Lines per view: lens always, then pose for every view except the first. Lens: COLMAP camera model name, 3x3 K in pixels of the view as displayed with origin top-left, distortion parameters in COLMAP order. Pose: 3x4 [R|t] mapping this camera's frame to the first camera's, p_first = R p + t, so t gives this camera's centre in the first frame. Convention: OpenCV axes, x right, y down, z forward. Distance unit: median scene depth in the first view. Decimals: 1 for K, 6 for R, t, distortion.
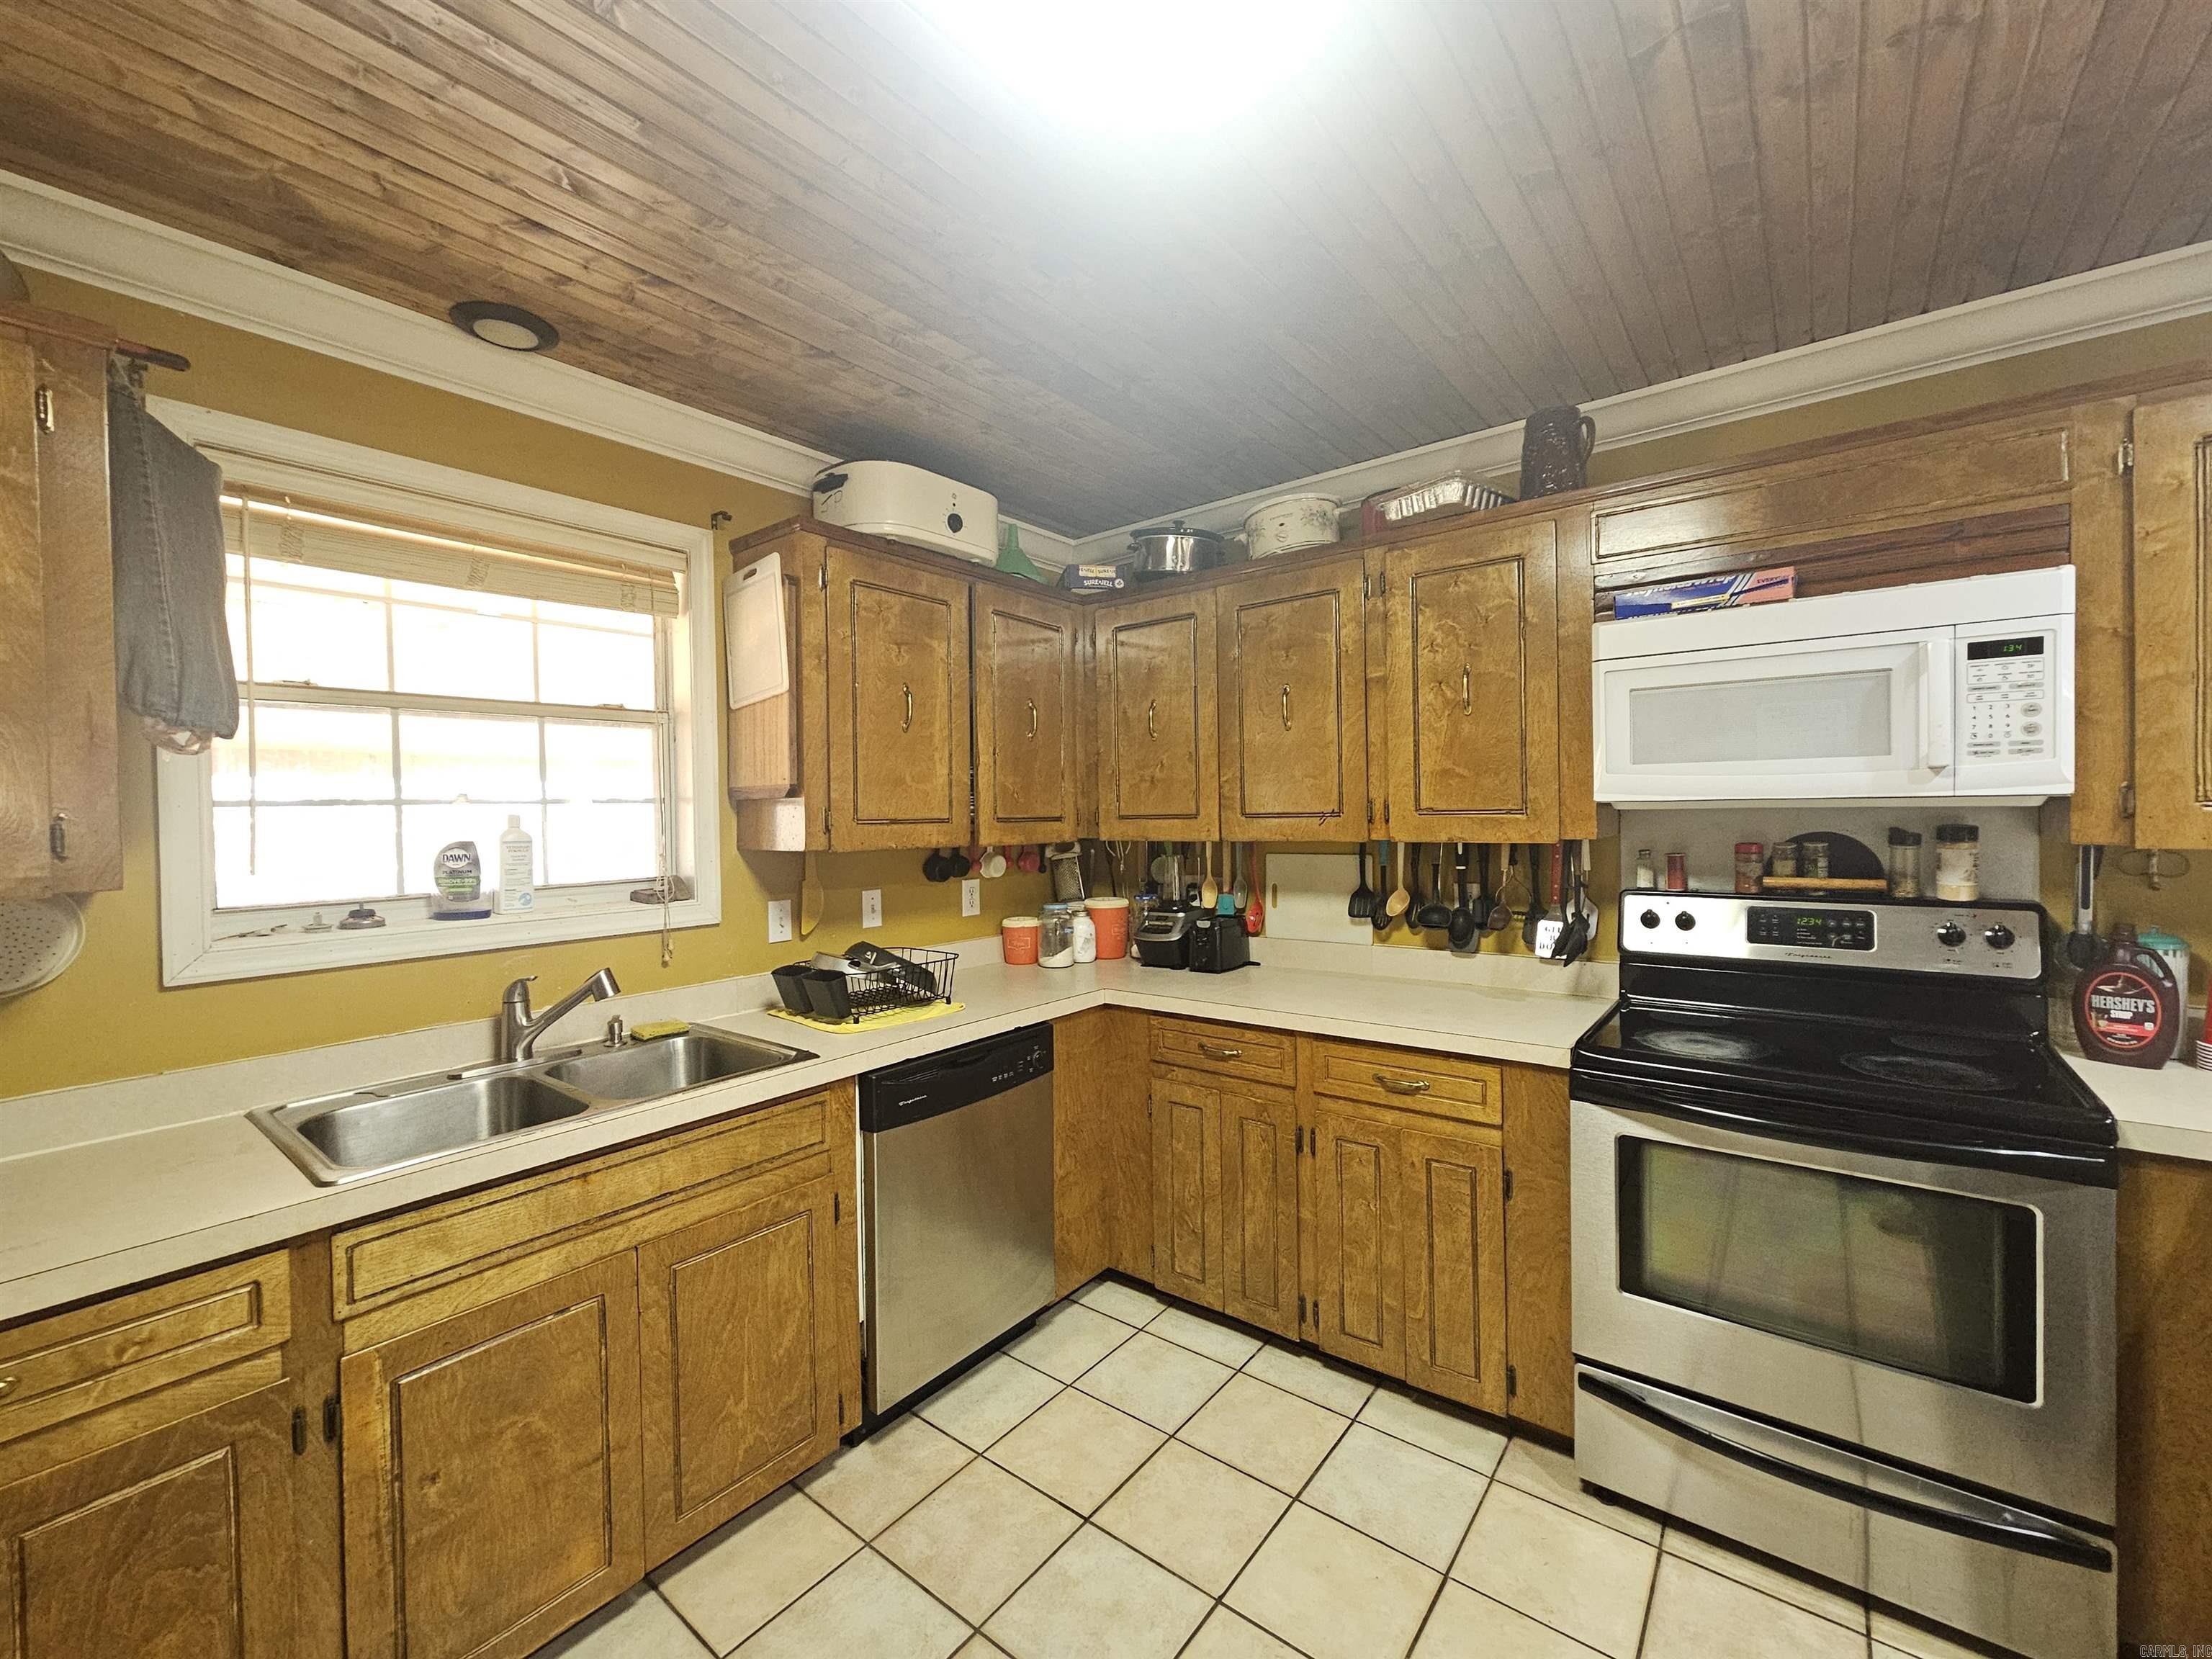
lens RADIAL K [[908.5, 0, 1099.8], [0, 908.5, 822.3], [0, 0, 1]] dist [-0.009194, 0.004170]
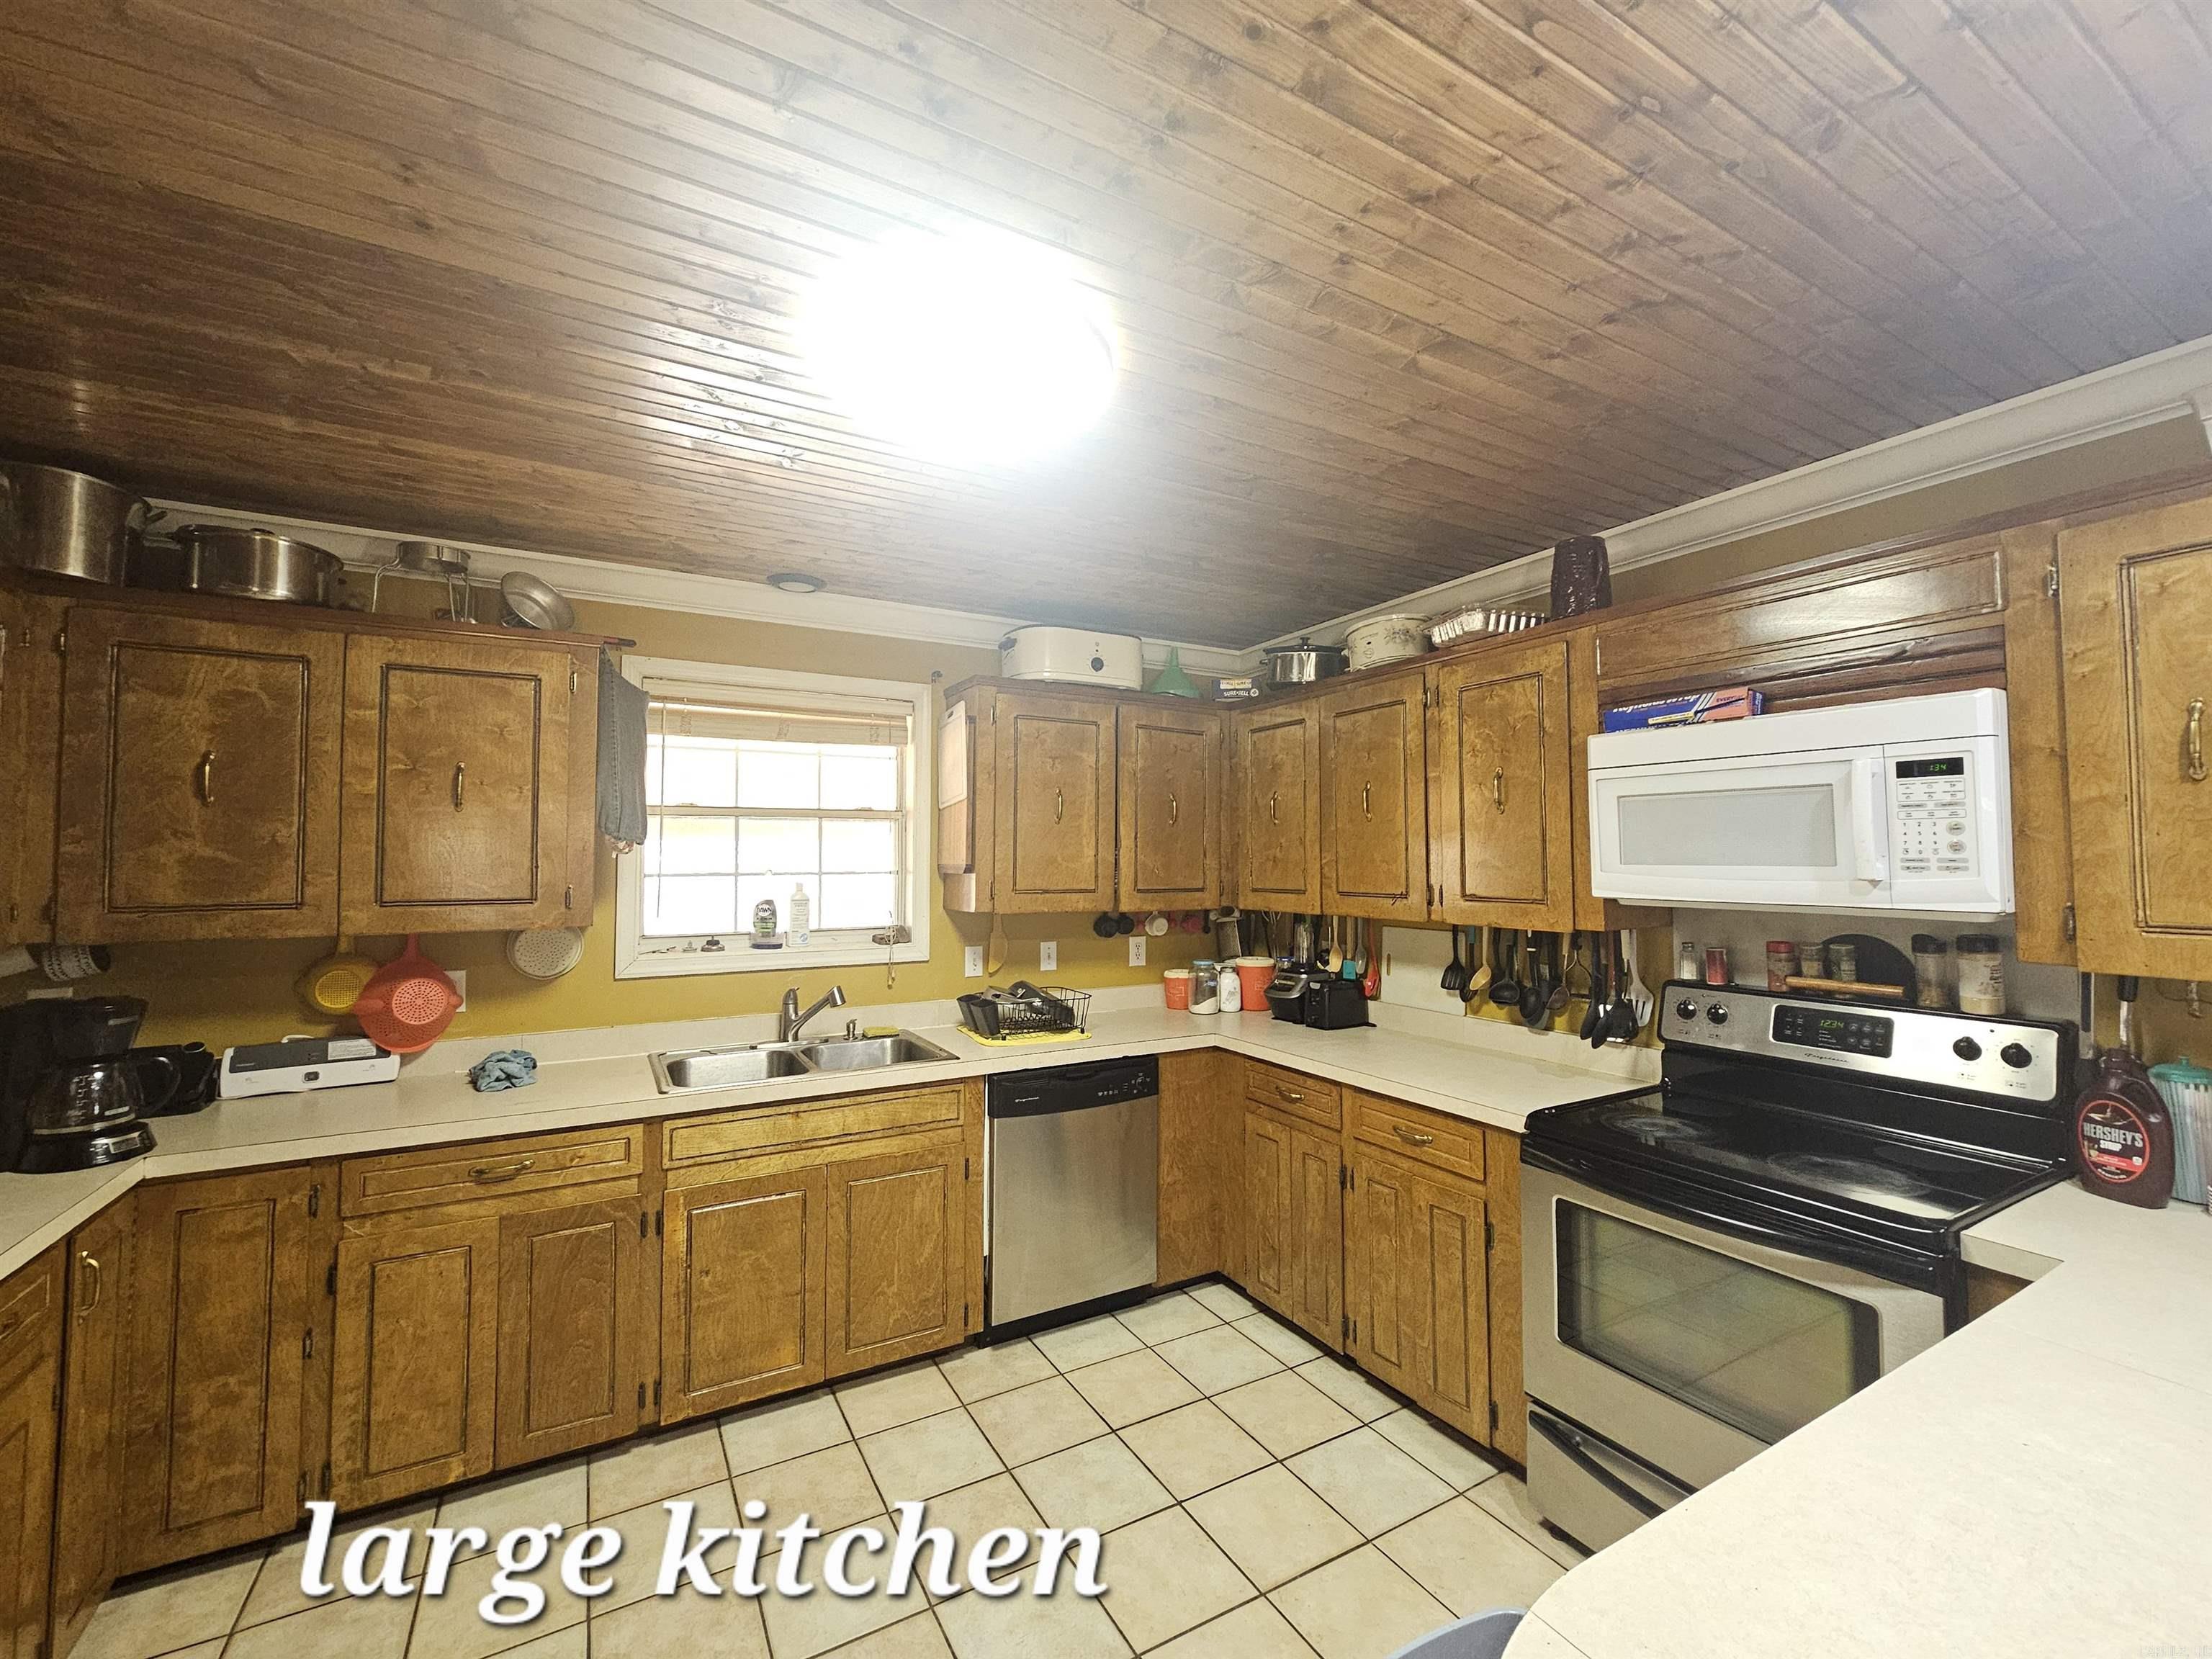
lens RADIAL K [[908.5, 0, 1099.8], [0, 908.5, 822.3], [0, 0, 1]] dist [-0.009194, 0.004170]
pose [[0.925866, 0.002130, -0.377846, 0.400594], [-0.020978, 0.998732, -0.045772, -0.049294], [0.377270, 0.050305, 0.924736, -0.238571]]
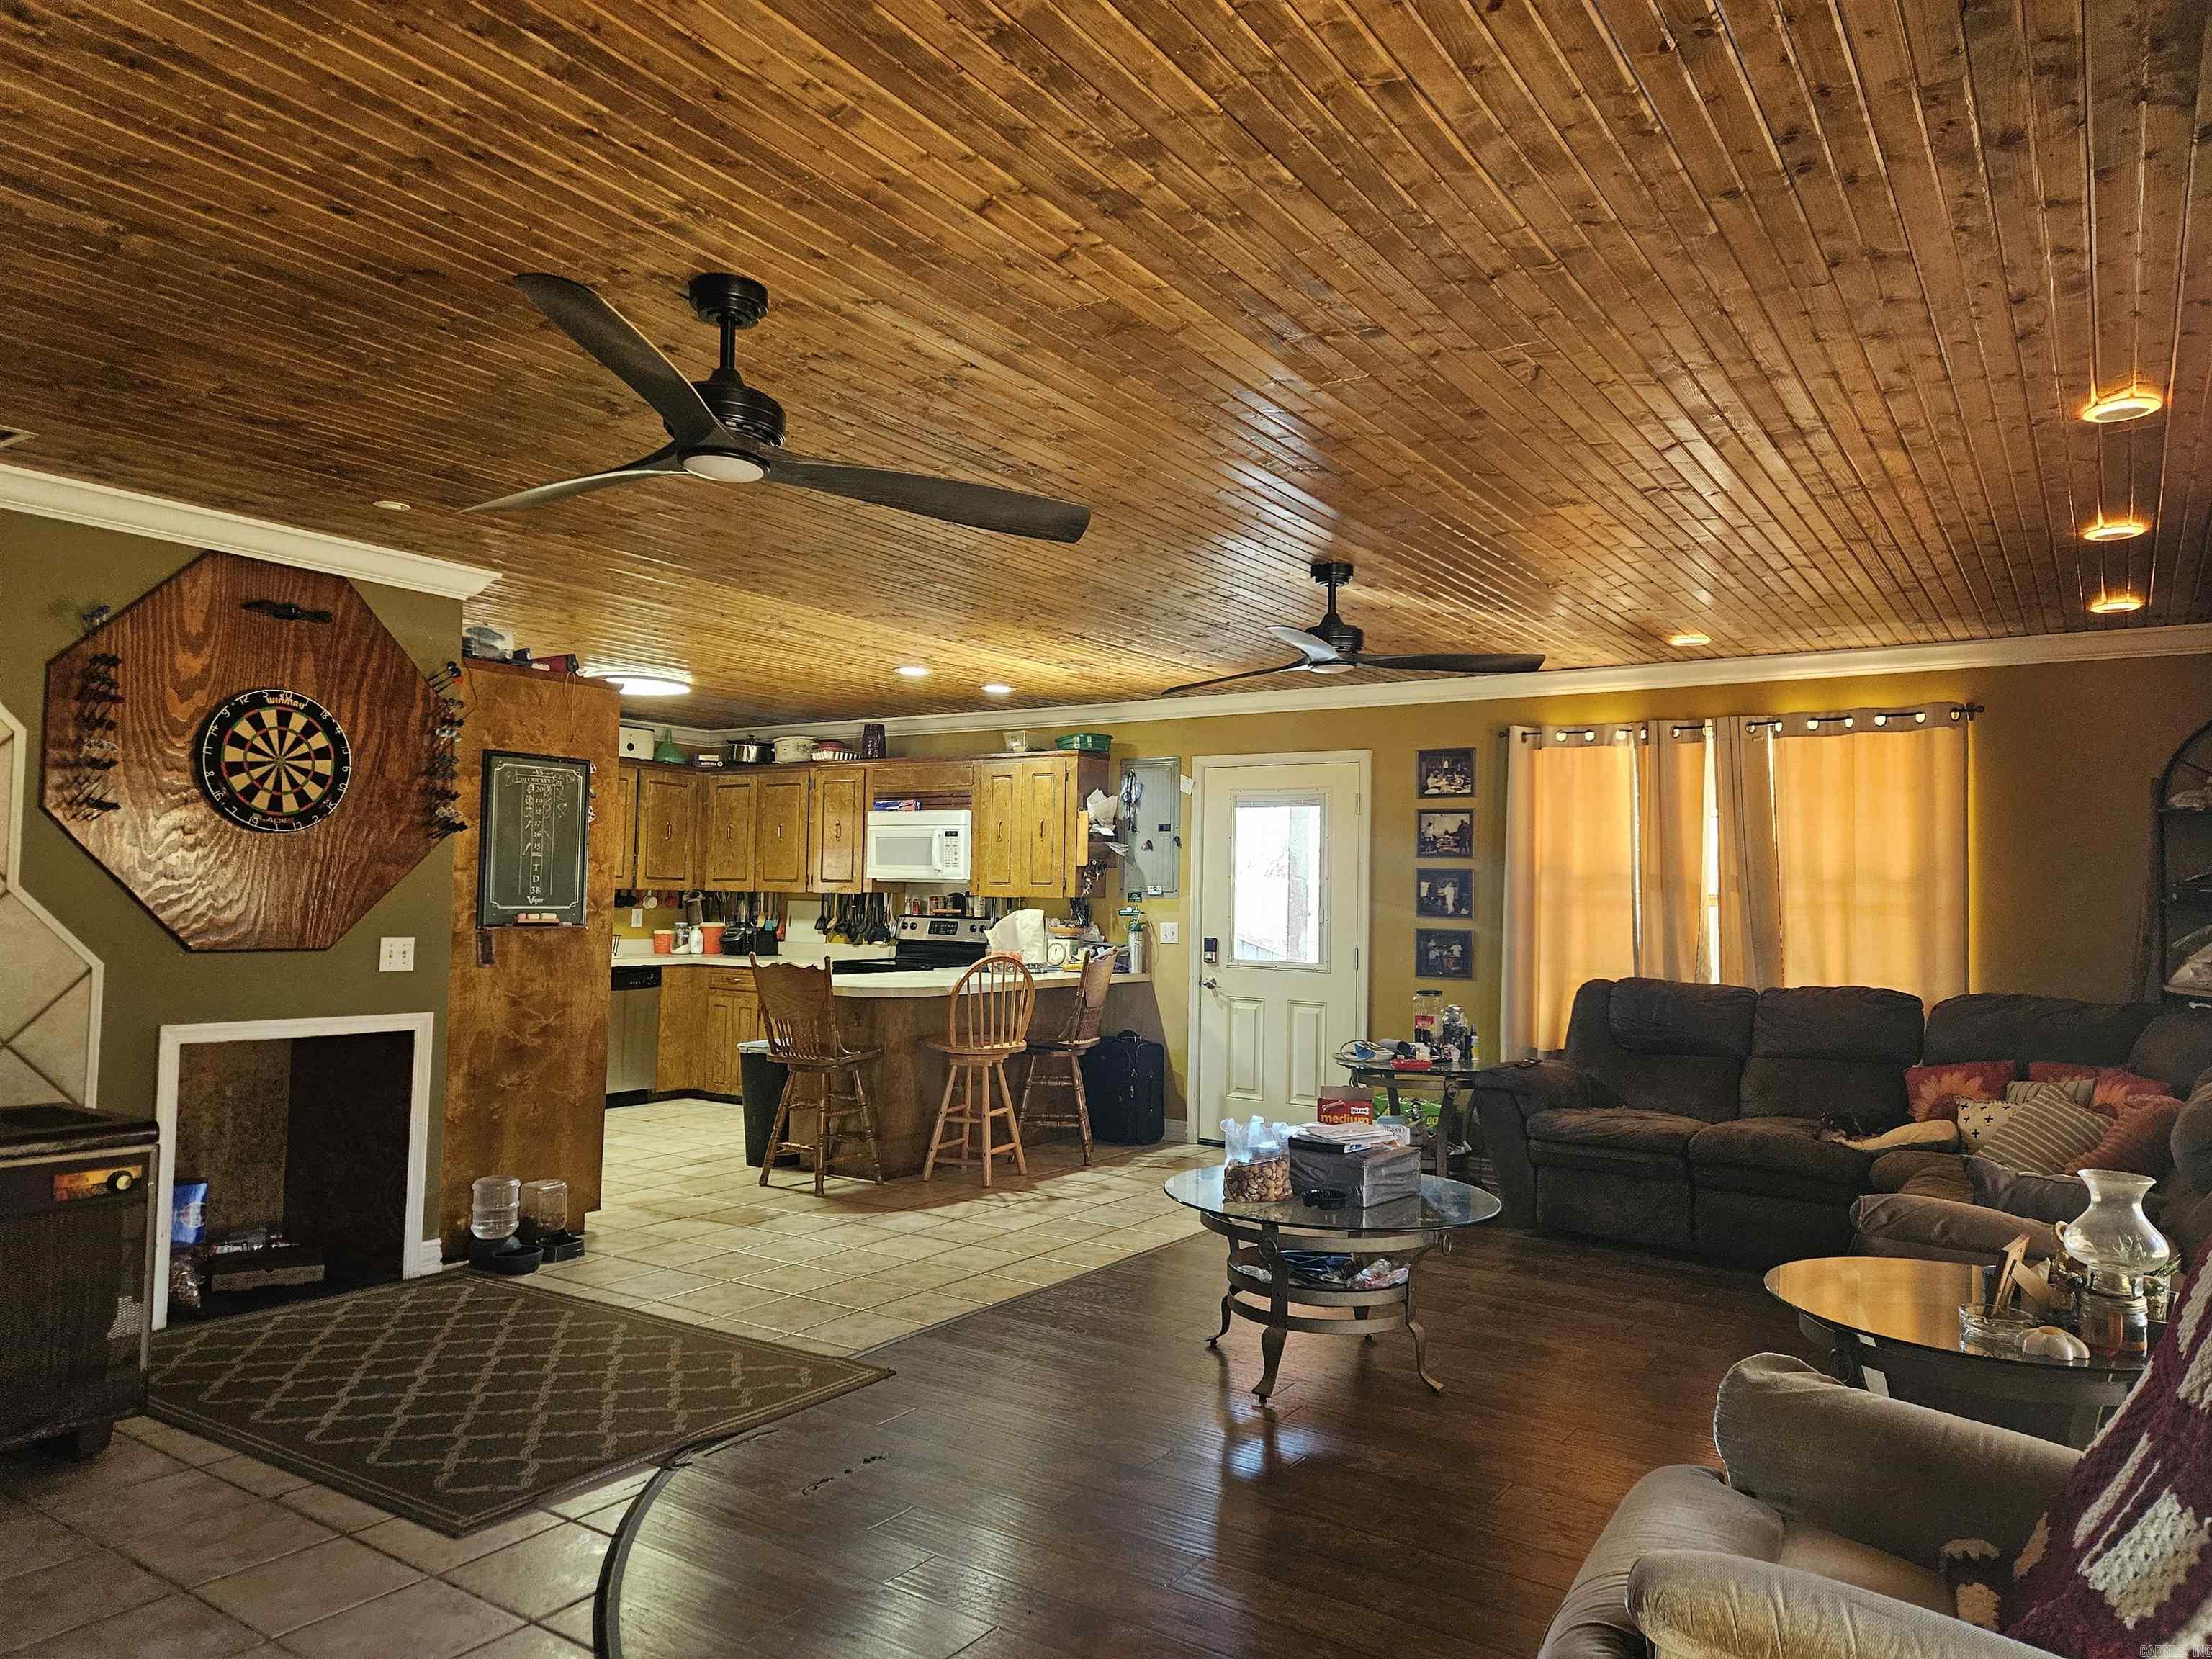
lens RADIAL K [[1486.7, 0, 1106.0], [0, 1486.7, 829.5], [0, 0, 1]] dist [0.058138, -0.025603]
pose [[0.996044, 0.041081, 0.078797, 0.879863], [-0.036640, 0.997702, -0.056998, 0.057830], [-0.080958, 0.053886, 0.995260, -3.355265]]
